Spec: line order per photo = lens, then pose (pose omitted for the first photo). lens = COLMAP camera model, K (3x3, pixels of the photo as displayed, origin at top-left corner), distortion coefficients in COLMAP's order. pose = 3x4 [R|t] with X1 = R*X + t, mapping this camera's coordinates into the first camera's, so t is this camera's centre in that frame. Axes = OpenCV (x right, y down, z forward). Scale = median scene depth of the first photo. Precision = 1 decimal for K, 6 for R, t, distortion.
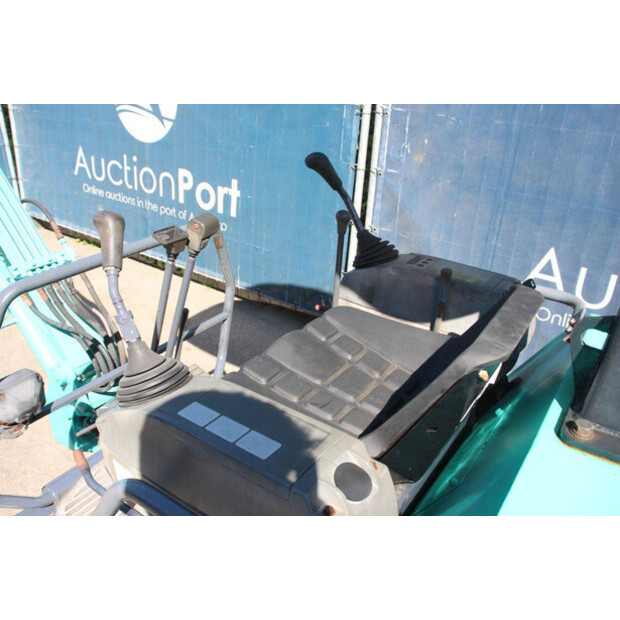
lens RADIAL K [[562.9, 0, 316.2], [0, 562.9, 308.5], [0, 0, 1]] dist [-0.123175, 0.109048]
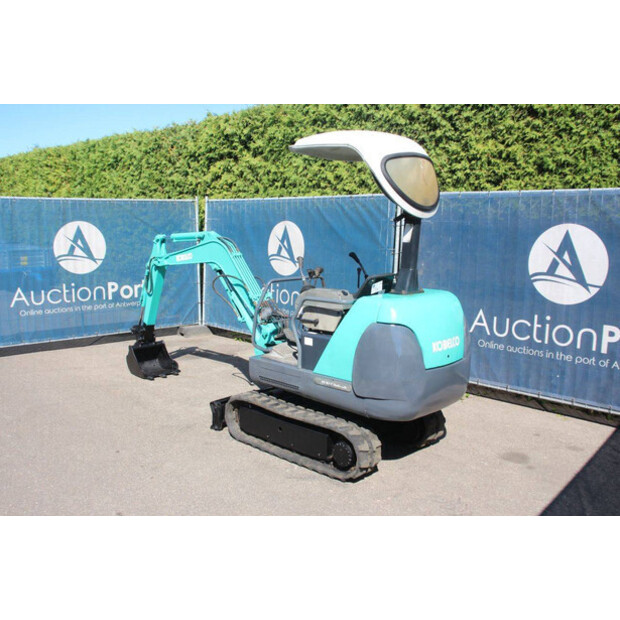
lens RADIAL K [[614.0, 0, 303.6], [0, 614.0, 301.5], [0, 0, 1]] dist [-0.056653, 0.000000]
pose [[0.979361, -0.008561, -0.201939, 0.162498], [-0.055590, 0.949163, -0.309838, 0.413891], [0.194325, 0.314669, 0.929097, -0.860161]]
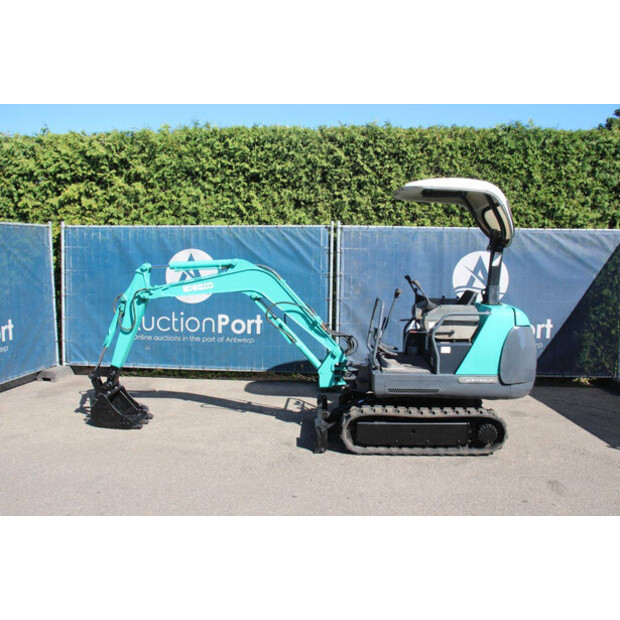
lens RADIAL K [[552.9, 0, 305.6], [0, 552.9, 303.7], [0, 0, 1]] dist [-0.146024, 0.122582]
pose [[0.861590, -0.081334, 0.501046, -0.926693], [0.244067, 0.931869, -0.268423, 0.284420], [-0.445077, 0.353560, 0.822740, -0.670109]]
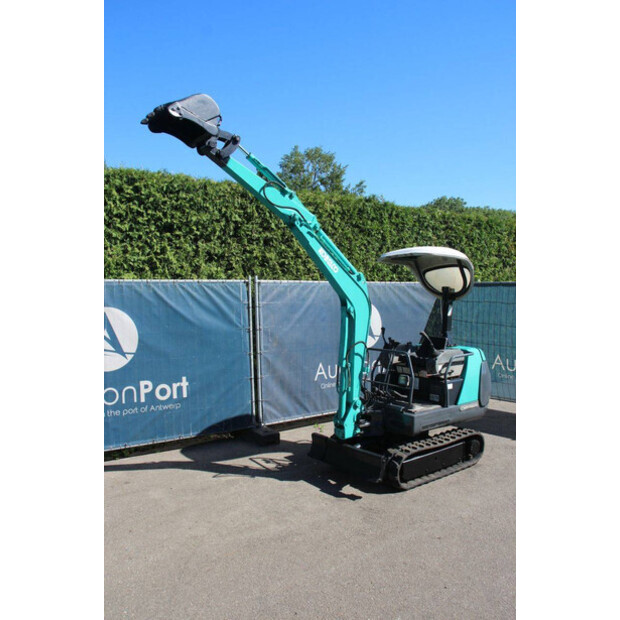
lens RADIAL K [[516.5, 0, 314.2], [0, 516.5, 306.5], [0, 0, 1]] dist [-0.170836, 0.153647]
pose [[0.332325, -0.068800, 0.940652, -1.470446], [0.426519, 0.900492, -0.084823, -0.107056], [-0.841214, 0.429395, 0.328601, -0.011052]]
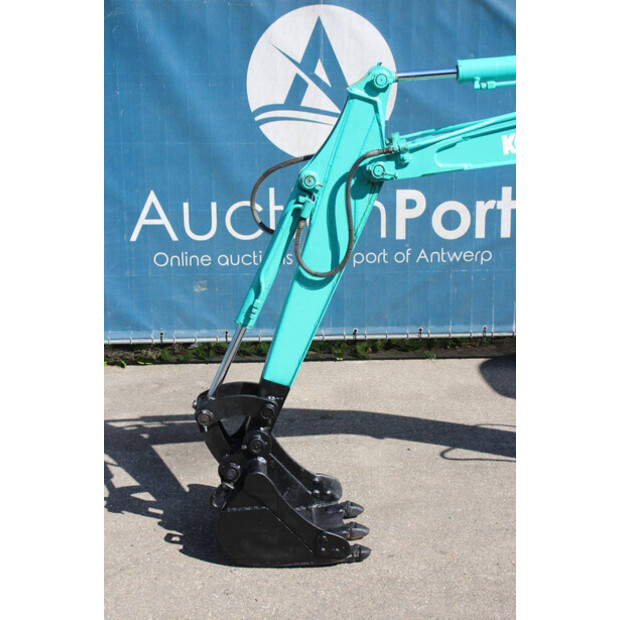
lens RADIAL K [[1149.8, 0, 314.6], [0, 1149.8, 311.2], [0, 0, 1]] dist [0.268249, 0.000000]
pose [[0.796319, -0.208968, 0.567634, -1.187517], [0.299114, 0.951700, -0.069261, -0.039880], [-0.525744, 0.224942, 0.820363, -0.093347]]
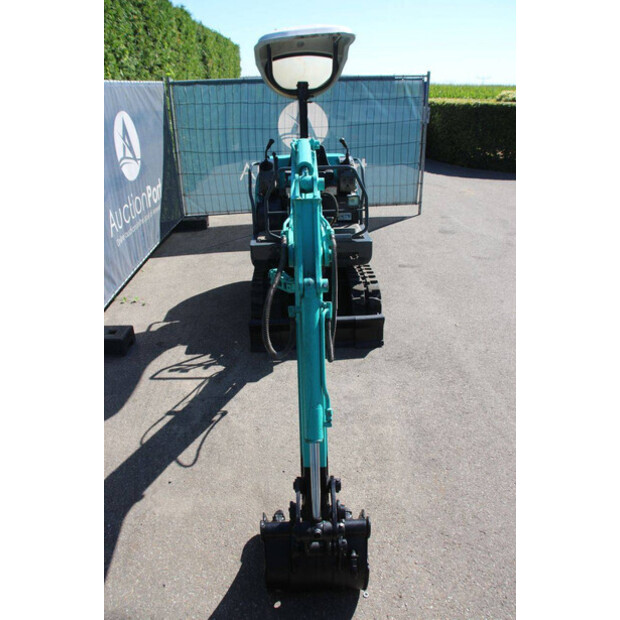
lens RADIAL K [[509.6, 0, 306.5], [0, 509.6, 306.5], [0, 0, 1]] dist [-0.140524, 0.093556]
pose [[-0.580759, -0.346682, 0.736566, -0.963152], [0.364173, 0.698570, 0.615937, -0.479003], [-0.728077, 0.625949, -0.279448, 0.809975]]
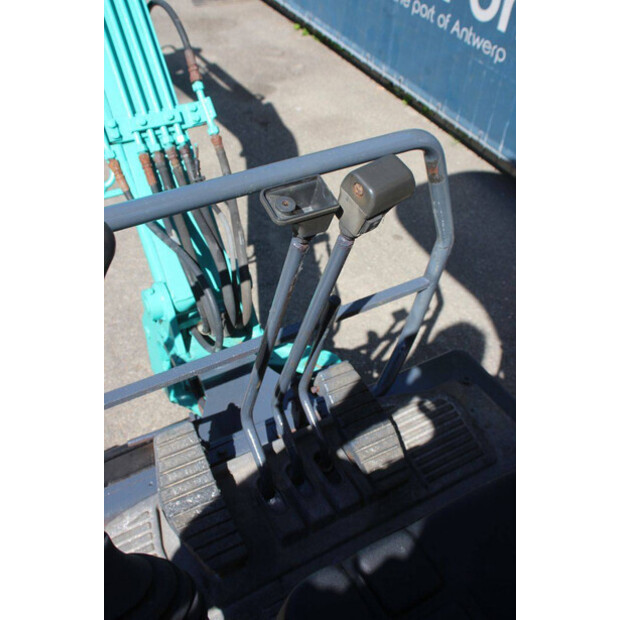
lens RADIAL K [[721.6, 0, 306.4], [0, 721.6, 311.0], [0, 0, 1]] dist [0.010120, 0.000000]
pose [[0.897772, 0.287970, -0.333285, -0.008496], [-0.194606, 0.938145, 0.286377, -0.065300], [0.395138, -0.192242, 0.898281, 0.132261]]
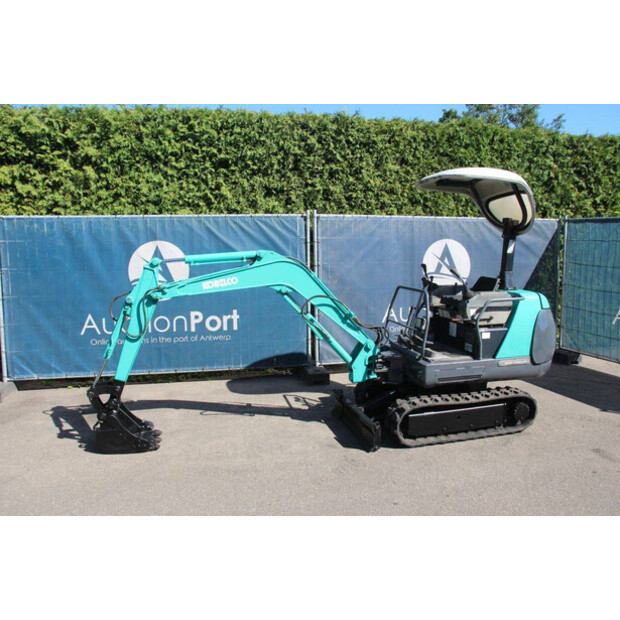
lens RADIAL K [[516.5, 0, 308.4], [0, 516.5, 305.8], [0, 0, 1]] dist [-0.170836, 0.153647]
pose [[0.672924, -0.135266, 0.727239, -1.162120], [0.350418, 0.924117, -0.152361, 0.101152], [-0.651445, 0.357365, 0.669260, -0.306827]]
